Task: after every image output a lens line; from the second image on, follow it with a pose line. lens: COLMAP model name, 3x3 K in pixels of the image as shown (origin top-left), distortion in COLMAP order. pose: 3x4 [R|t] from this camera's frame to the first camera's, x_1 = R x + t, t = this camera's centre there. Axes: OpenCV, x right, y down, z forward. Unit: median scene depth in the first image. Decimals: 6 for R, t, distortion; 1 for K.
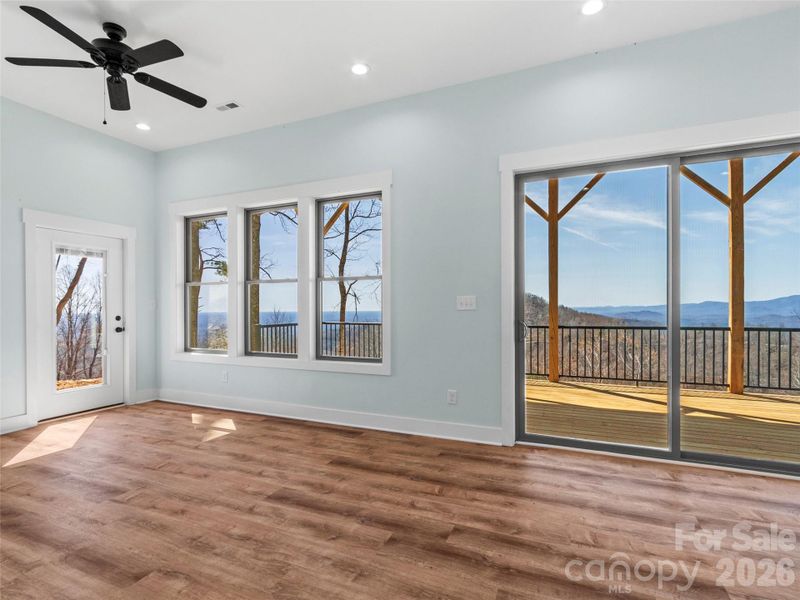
lens RADIAL K [[411.3, 0, 392.3], [0, 411.3, 310.0], [0, 0, 1]] dist [0.004003, 0.000449]
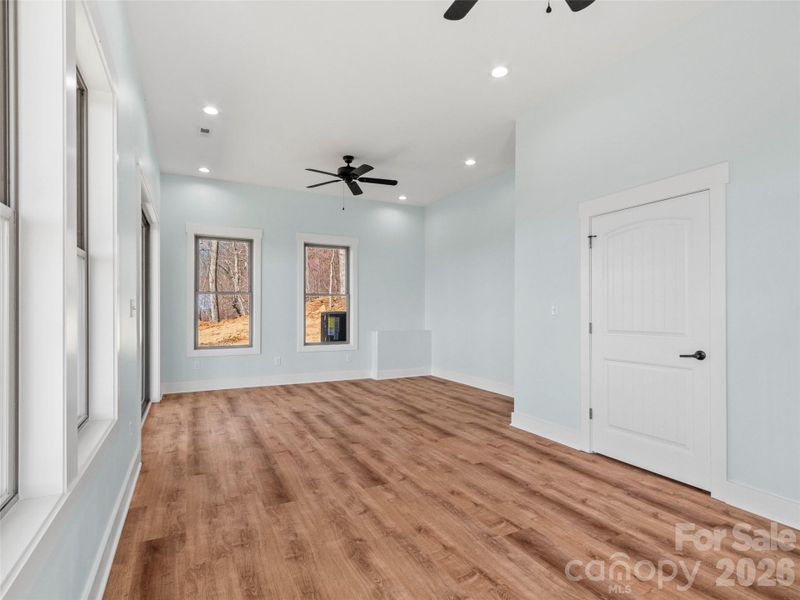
lens RADIAL K [[411.3, 0, 392.3], [0, 411.3, 310.0], [0, 0, 1]] dist [0.004003, 0.000449]
pose [[-0.770071, 0.005428, 0.637935, -1.007749], [0.008047, 0.999967, 0.001205, -0.015247], [-0.637907, 0.006061, -0.770089, 1.799639]]
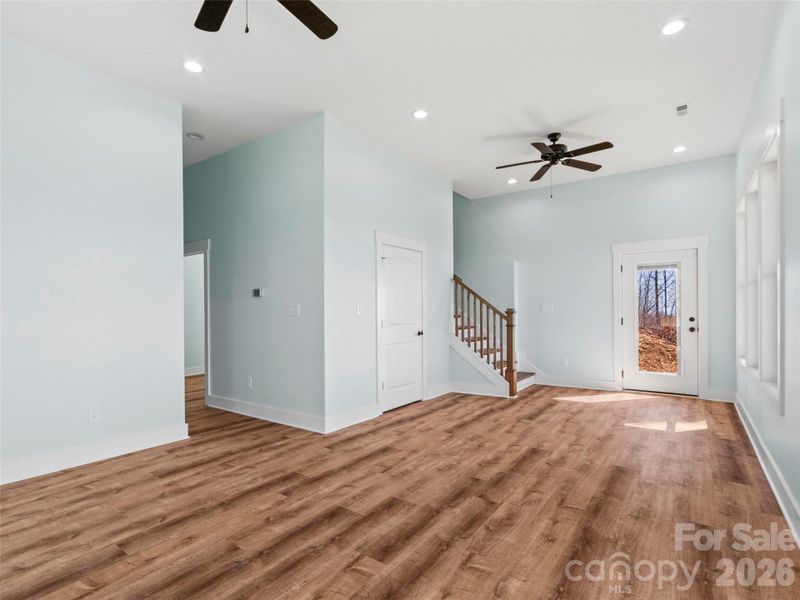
lens RADIAL K [[411.8, 0, 397.4], [0, 411.8, 311.3], [0, 0, 1]] dist [-0.000354, -0.000376]
pose [[-0.198074, 0.003923, -0.980179, 1.124713], [-0.000381, 0.999992, 0.004079, -0.012761], [0.980187, 0.001181, -0.198071, 0.803195]]
